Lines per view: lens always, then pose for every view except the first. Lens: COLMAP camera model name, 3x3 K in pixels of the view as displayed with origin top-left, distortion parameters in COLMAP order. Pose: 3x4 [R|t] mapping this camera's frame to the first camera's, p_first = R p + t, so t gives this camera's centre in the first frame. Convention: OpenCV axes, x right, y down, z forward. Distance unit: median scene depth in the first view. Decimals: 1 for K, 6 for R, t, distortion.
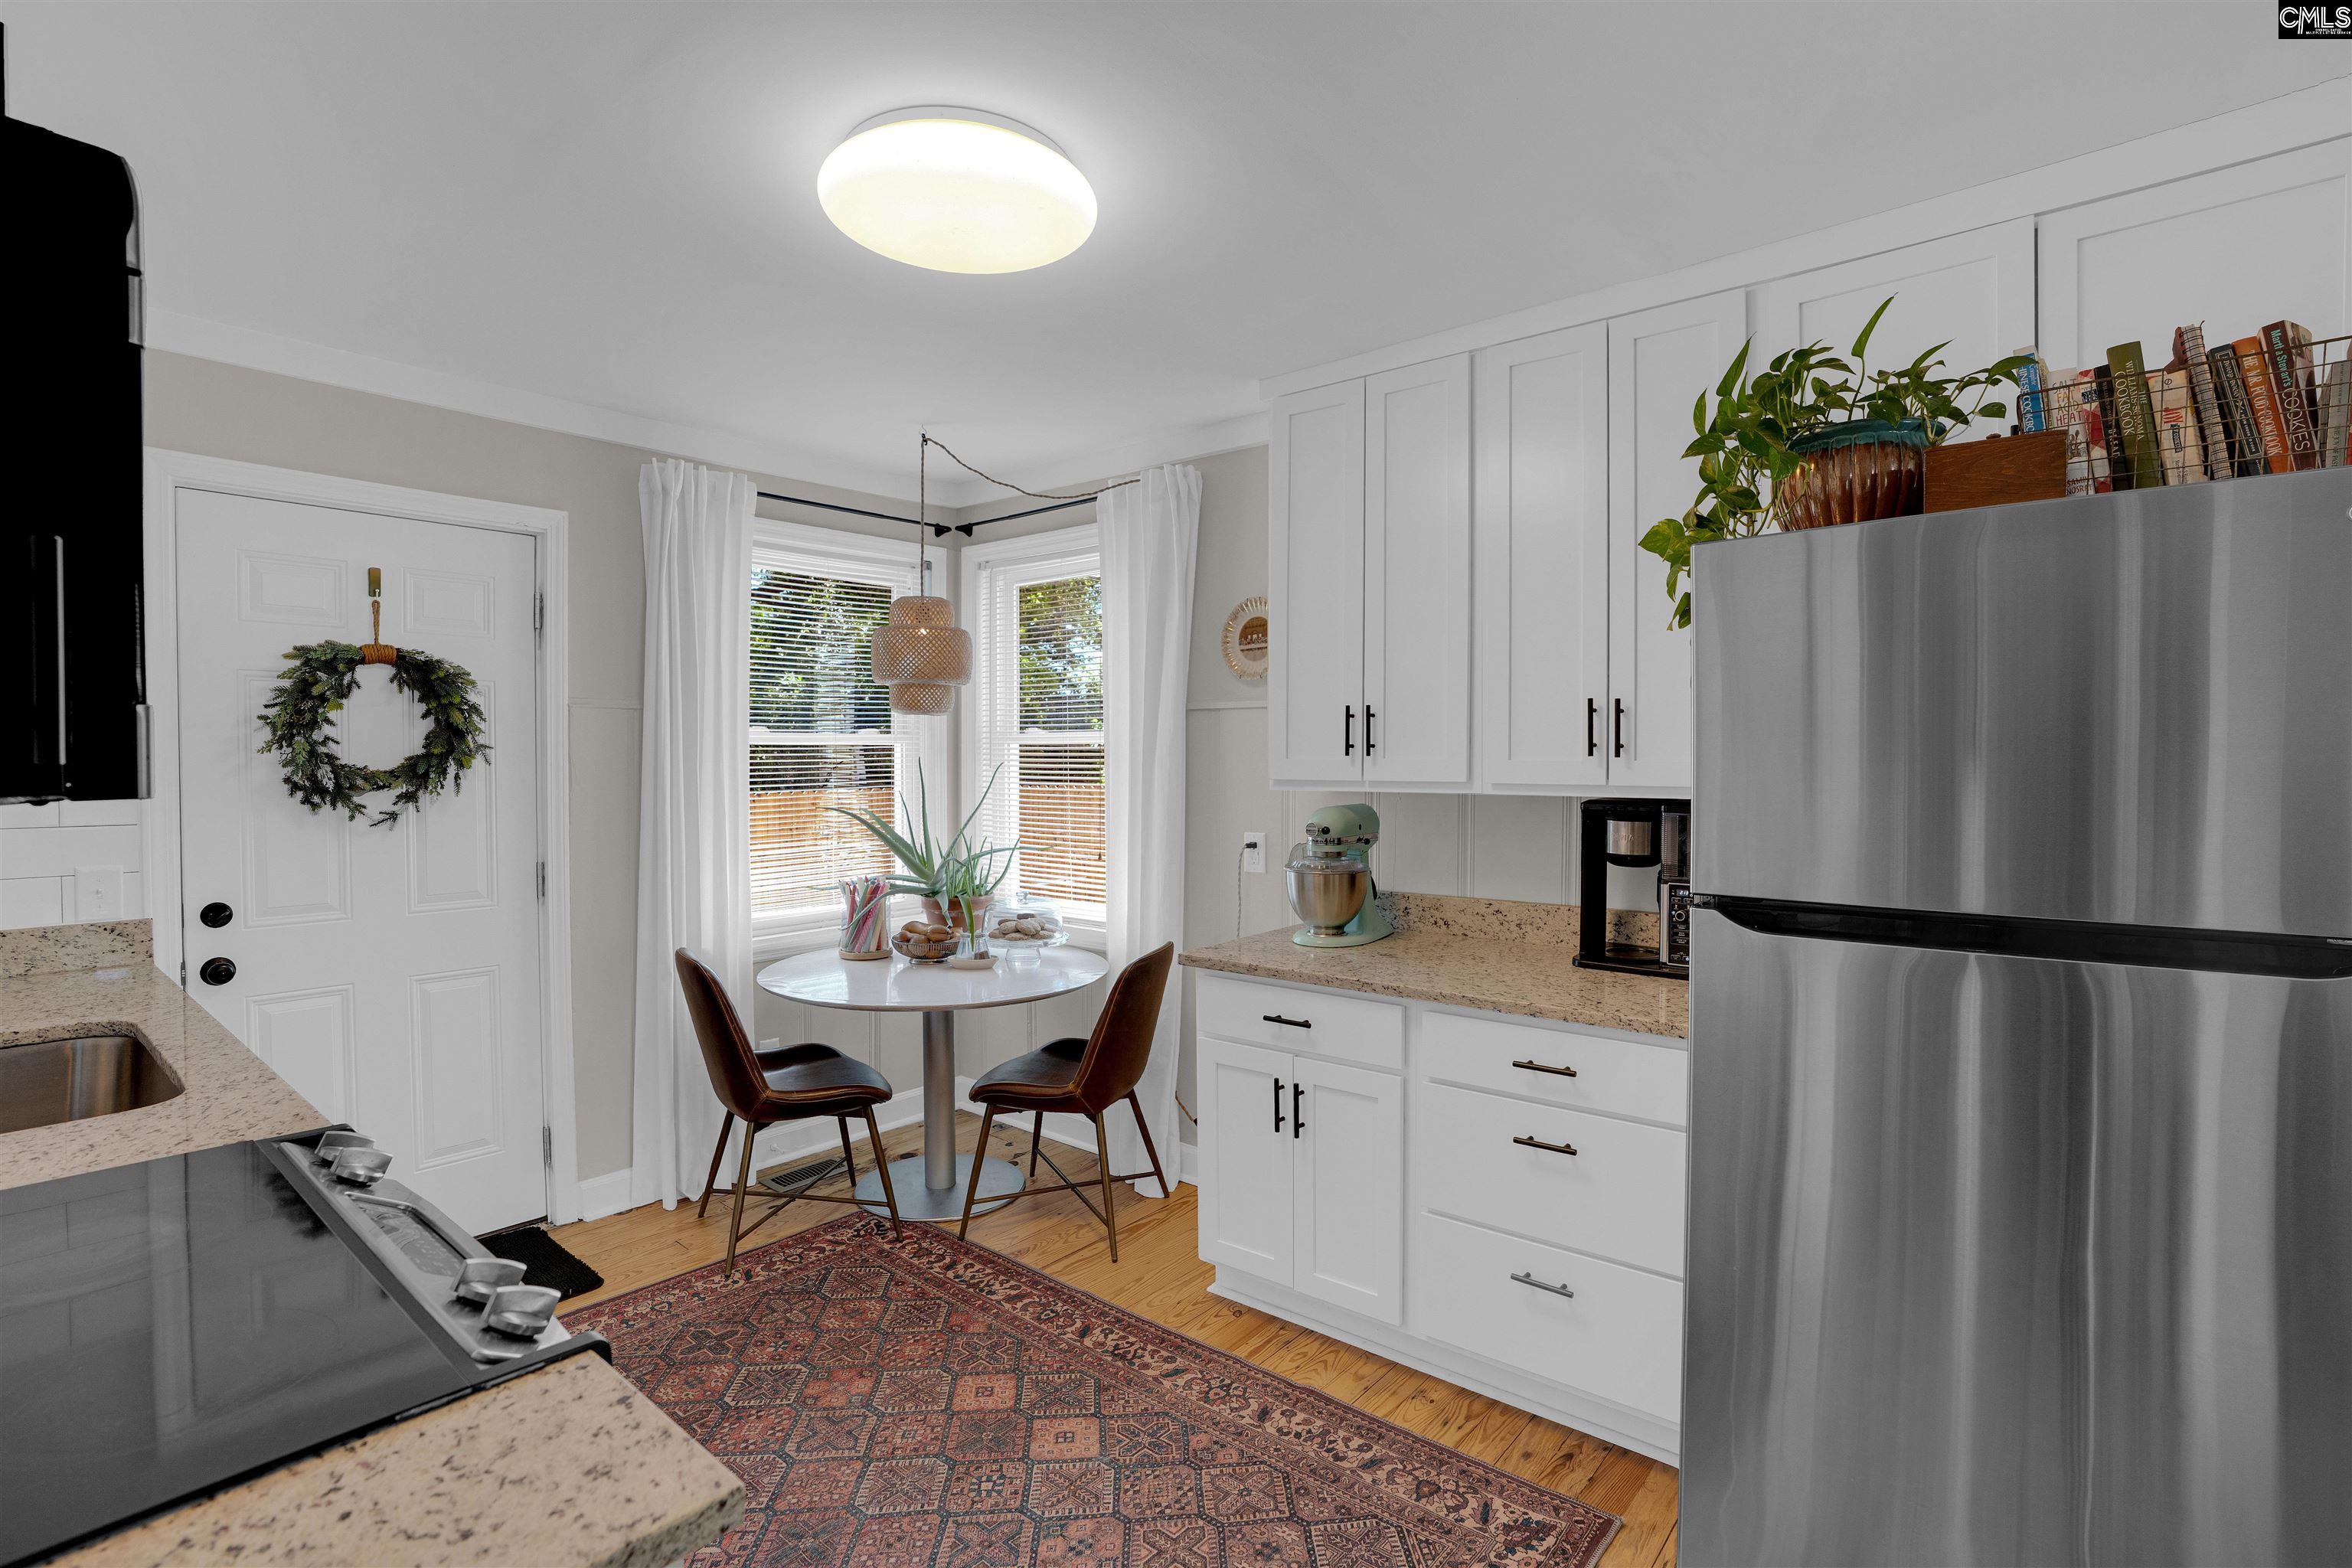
lens RADIAL K [[1096.5, 0, 1139.0], [0, 1096.5, 784.5], [0, 0, 1]] dist [-0.049122, -0.000180]
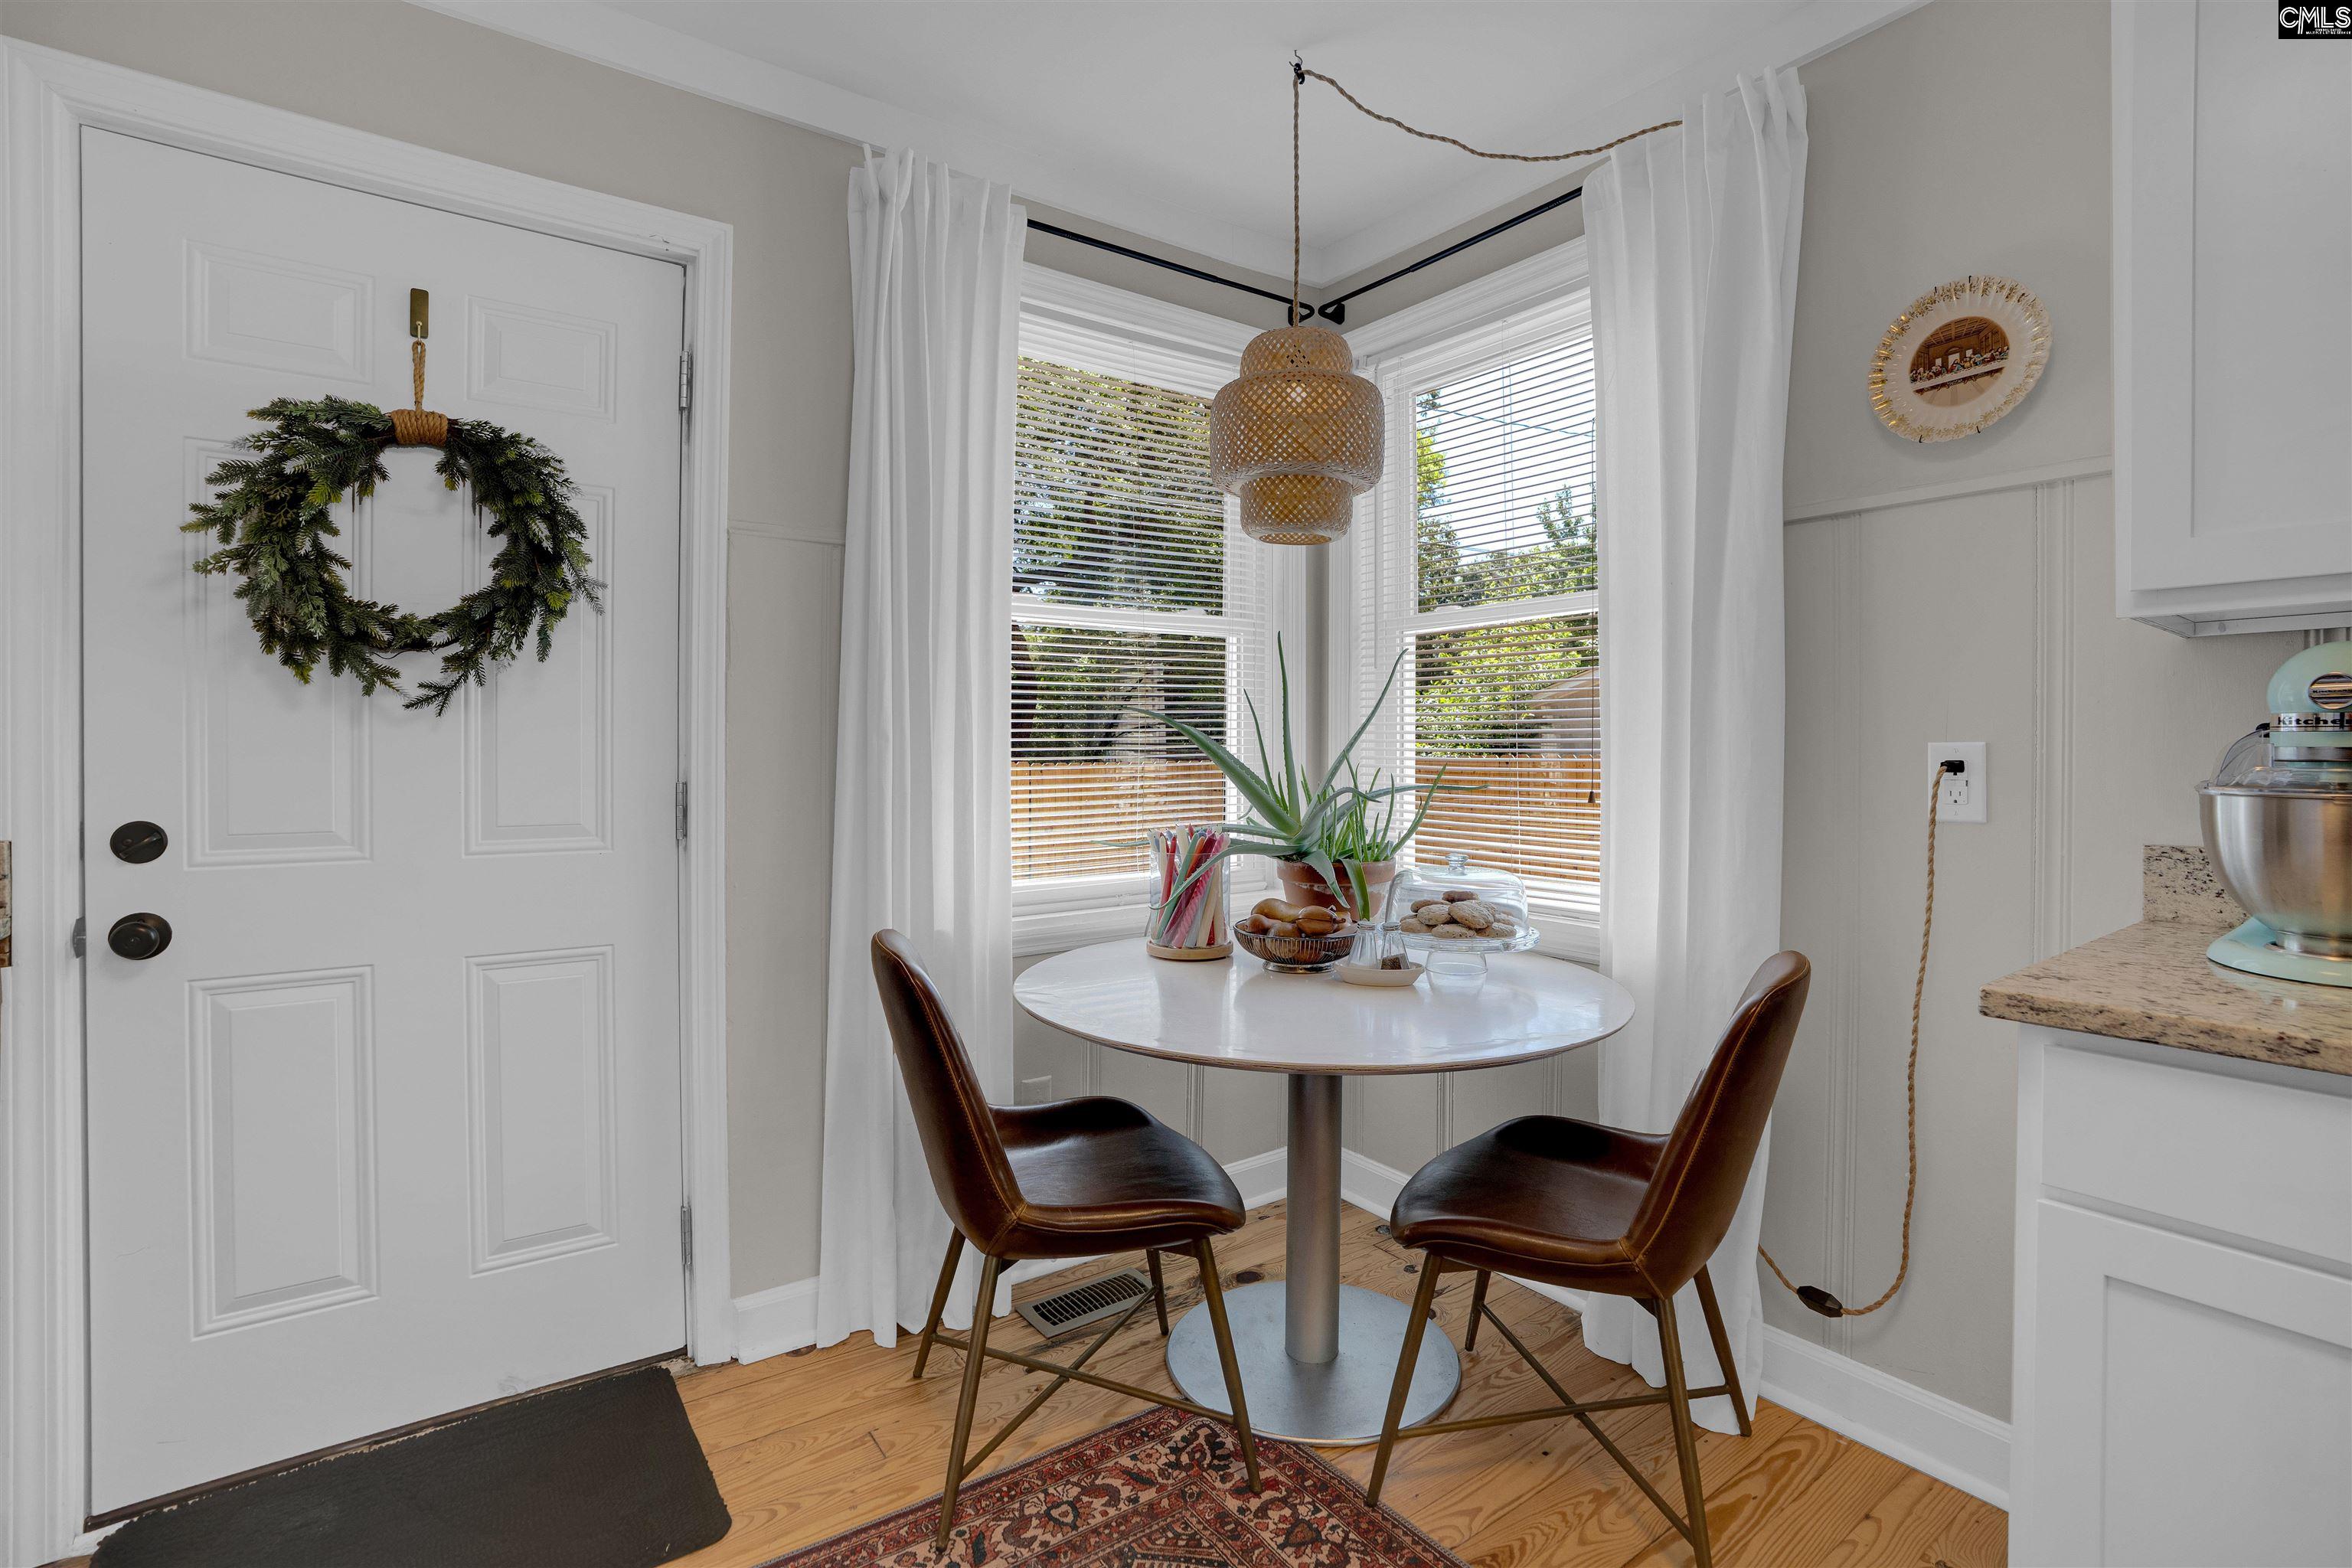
lens RADIAL K [[1107.3, 0, 1173.7], [0, 1107.3, 790.7], [0, 0, 1]] dist [-0.044105, 0.000881]
pose [[0.974702, 0.014226, -0.223054, -0.141381], [-0.011875, 0.999859, 0.011875, 0.068164], [0.223191, -0.008926, 0.974734, 0.460011]]
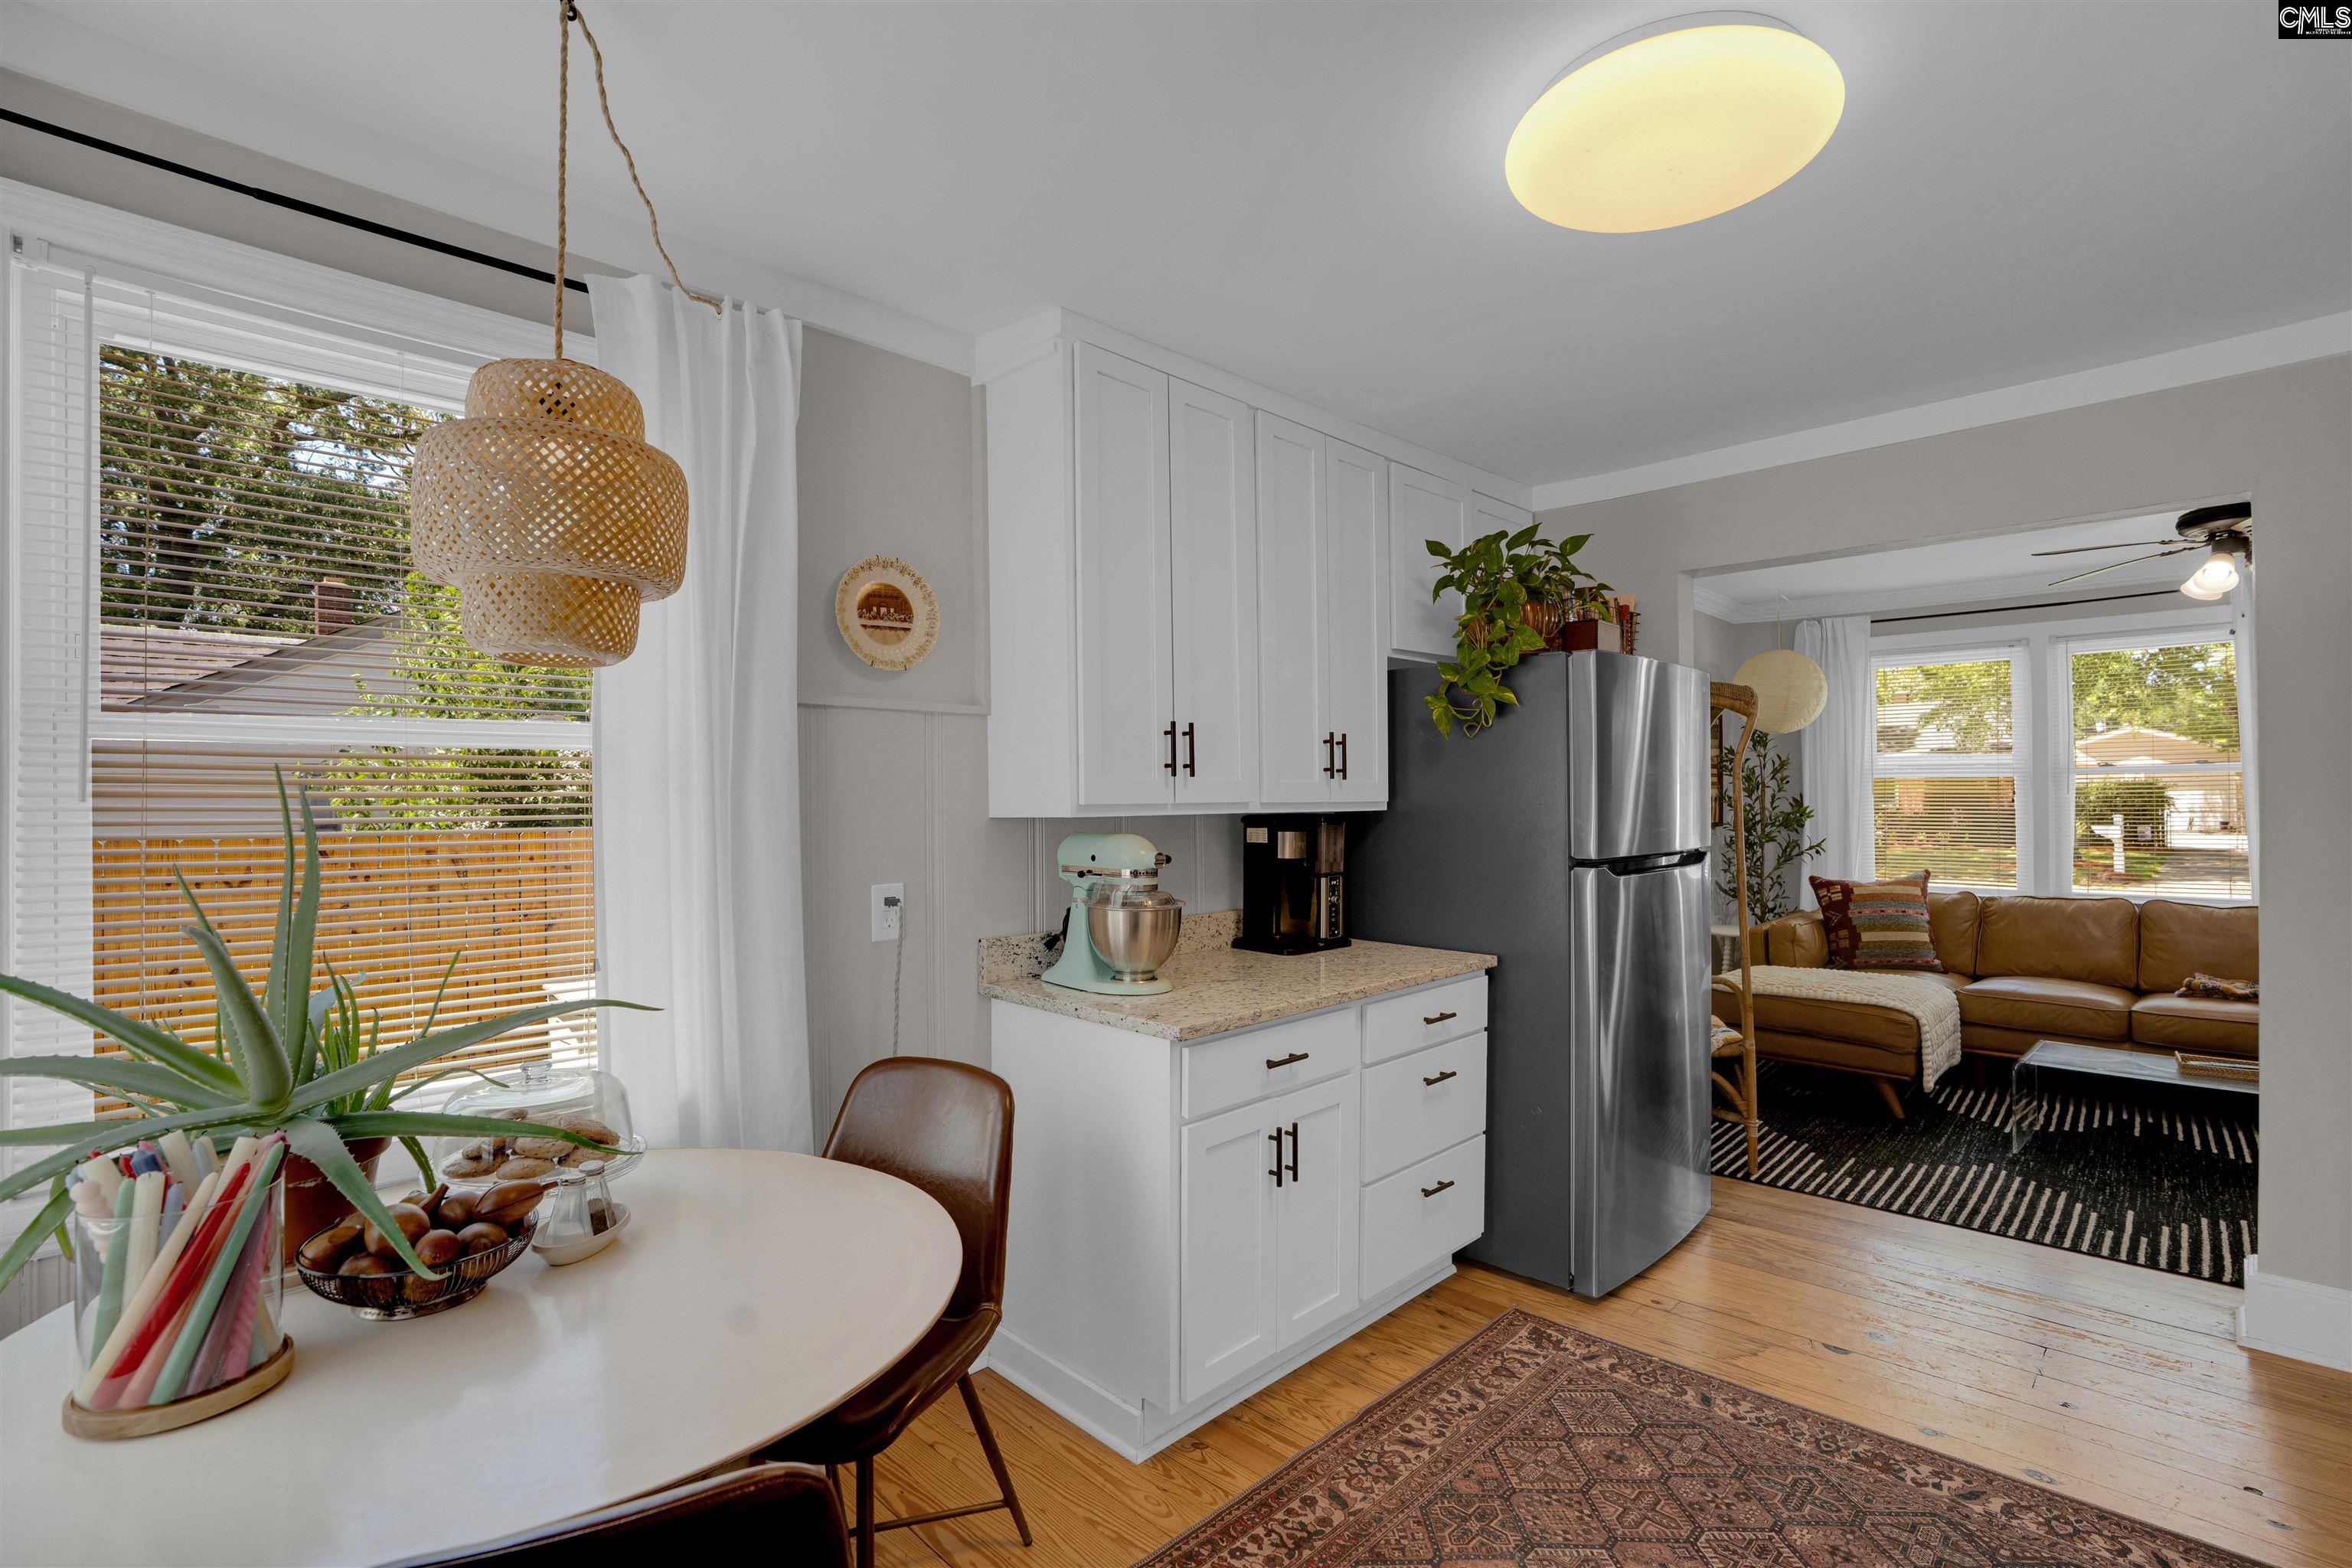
lens RADIAL K [[1107.3, 0, 1173.7], [0, 1107.3, 790.7], [0, 0, 1]] dist [-0.044105, 0.000881]
pose [[0.047322, 0.003885, 0.998872, -0.634365], [0.027769, 0.999601, -0.005203, -0.007703], [-0.998494, 0.027984, 0.047195, 0.825036]]
